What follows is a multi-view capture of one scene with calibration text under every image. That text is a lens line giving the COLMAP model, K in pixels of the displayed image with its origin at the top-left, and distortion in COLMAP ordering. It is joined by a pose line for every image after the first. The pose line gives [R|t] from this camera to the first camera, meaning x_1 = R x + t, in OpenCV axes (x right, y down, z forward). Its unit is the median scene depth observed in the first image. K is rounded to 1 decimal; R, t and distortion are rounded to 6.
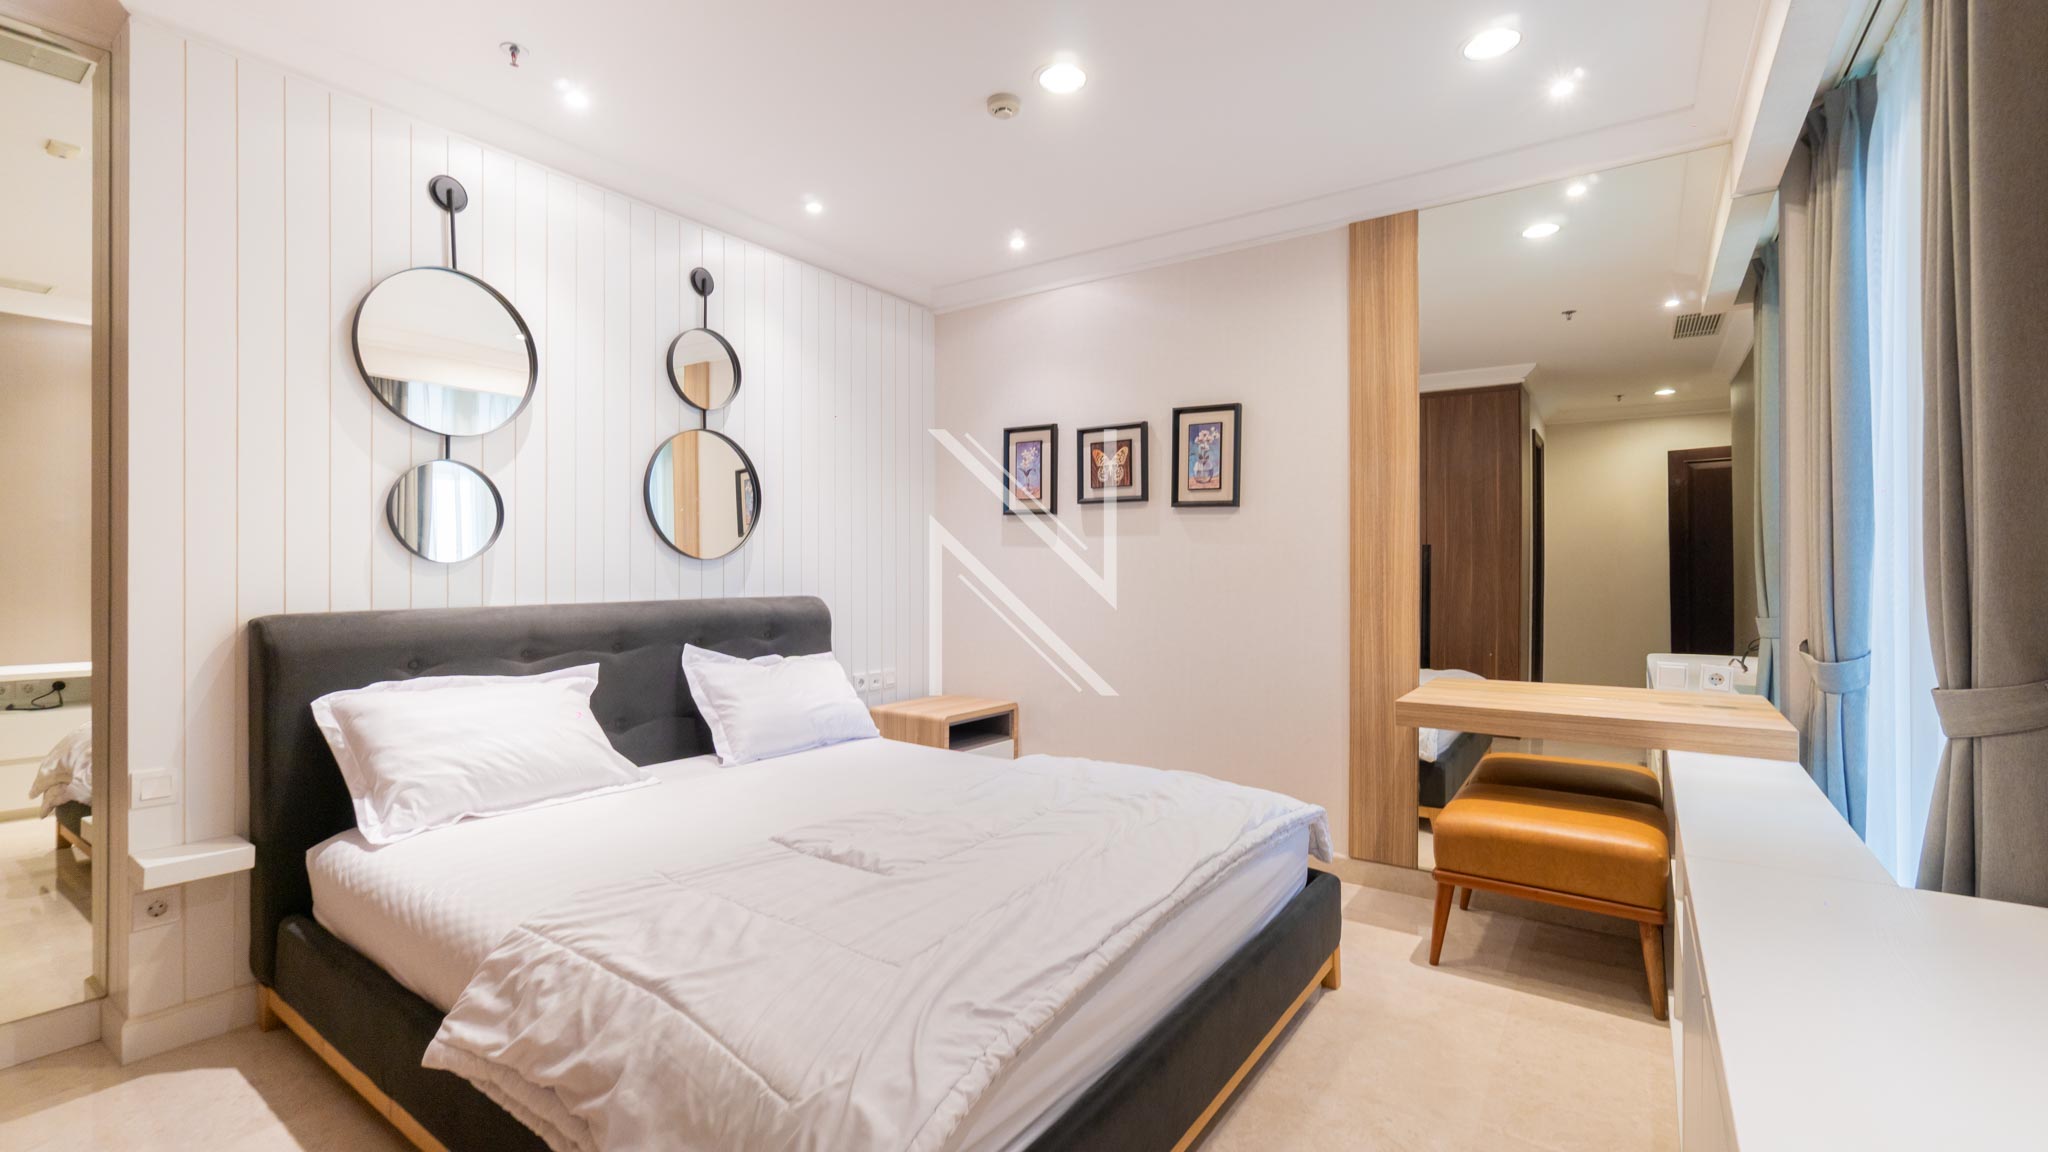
lens RADIAL K [[875.1, 0, 1016.3], [0, 875.1, 569.8], [0, 0, 1]] dist [-0.005065, 0.000295]
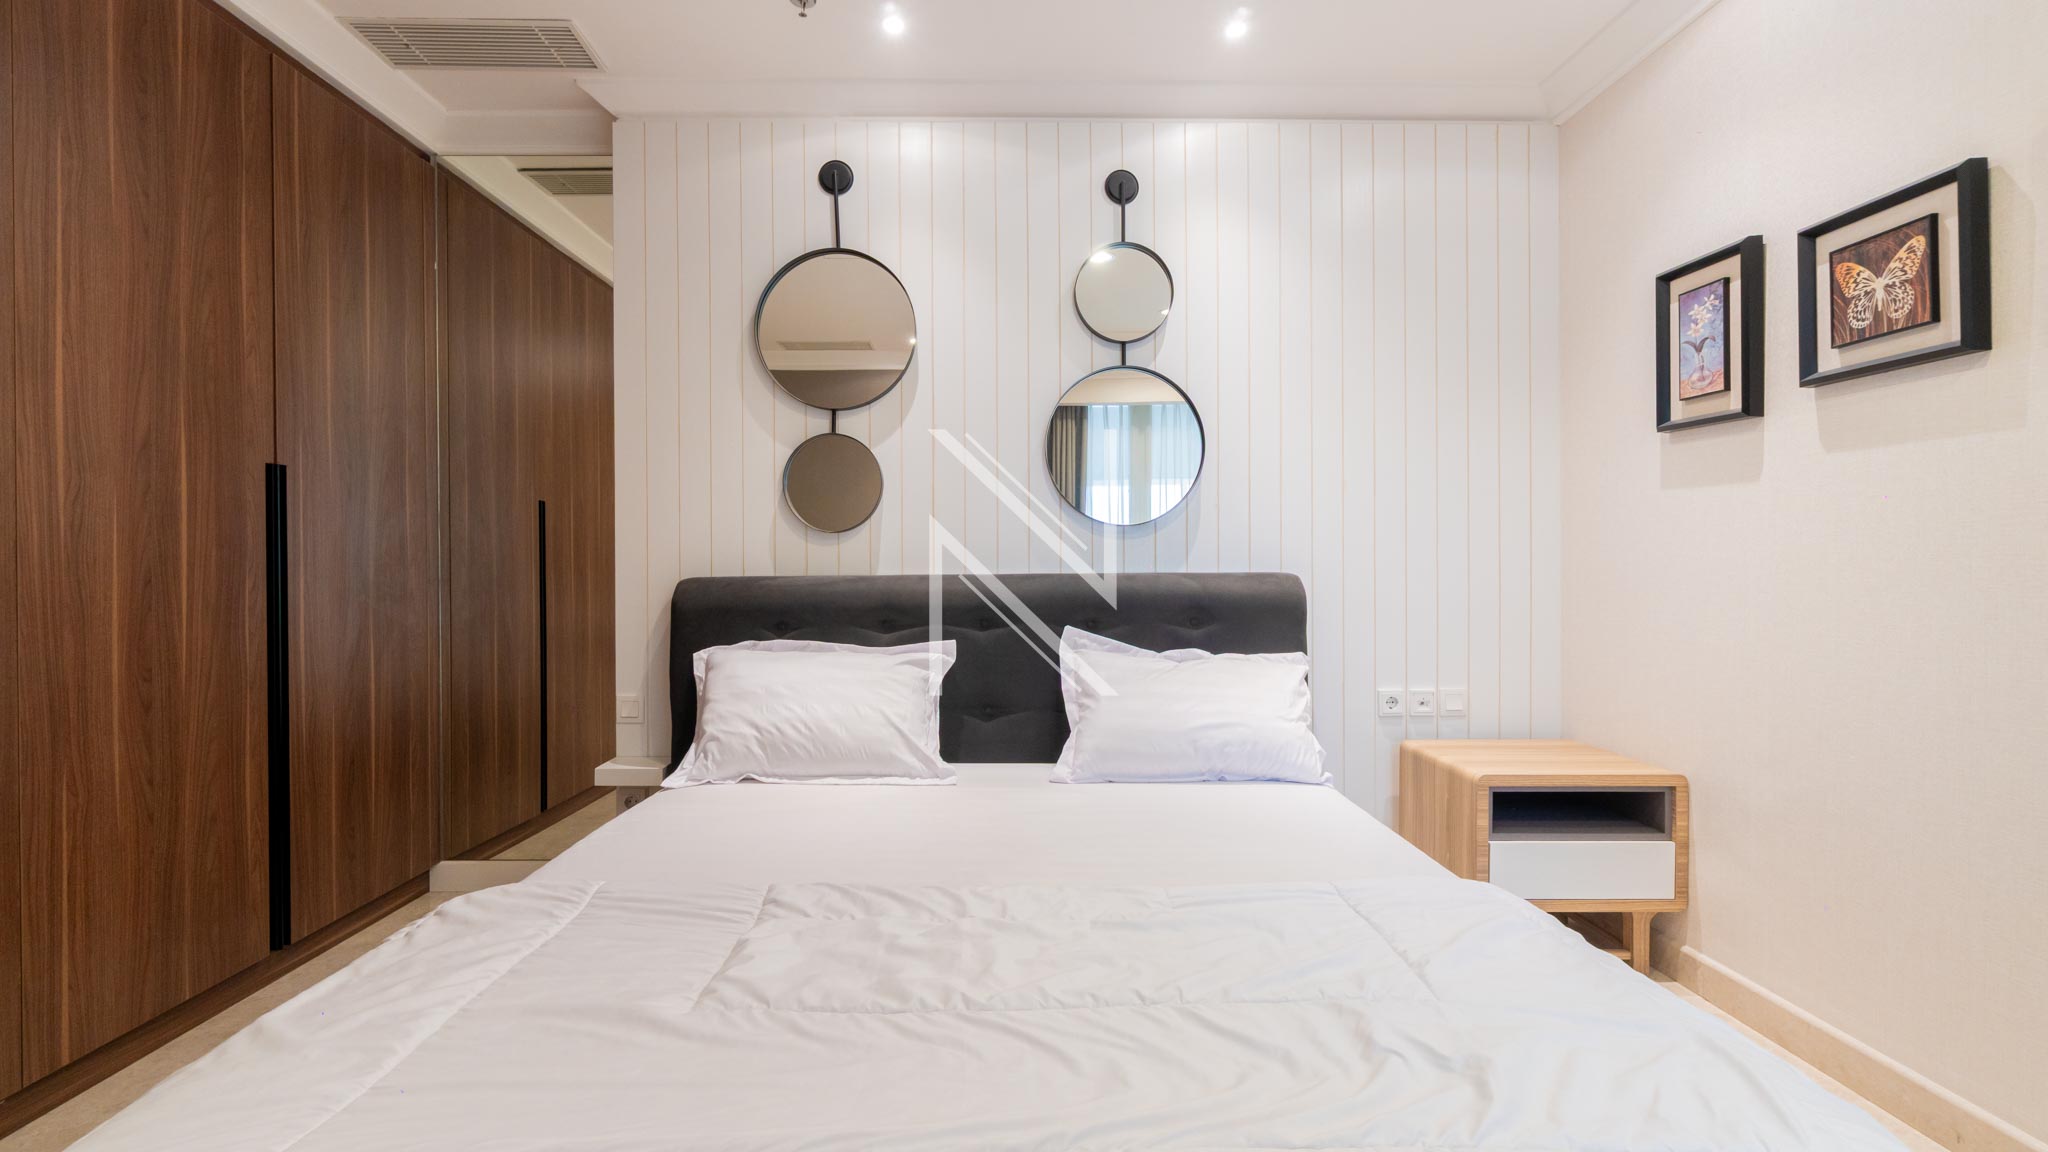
lens RADIAL K [[875.1, 0, 1016.3], [0, 875.1, 569.8], [0, 0, 1]] dist [-0.005065, 0.000295]
pose [[0.585076, -0.001223, -0.810978, 0.245234], [0.004257, 0.999990, 0.001563, 0.027582], [0.810968, -0.004367, 0.585075, 0.434810]]
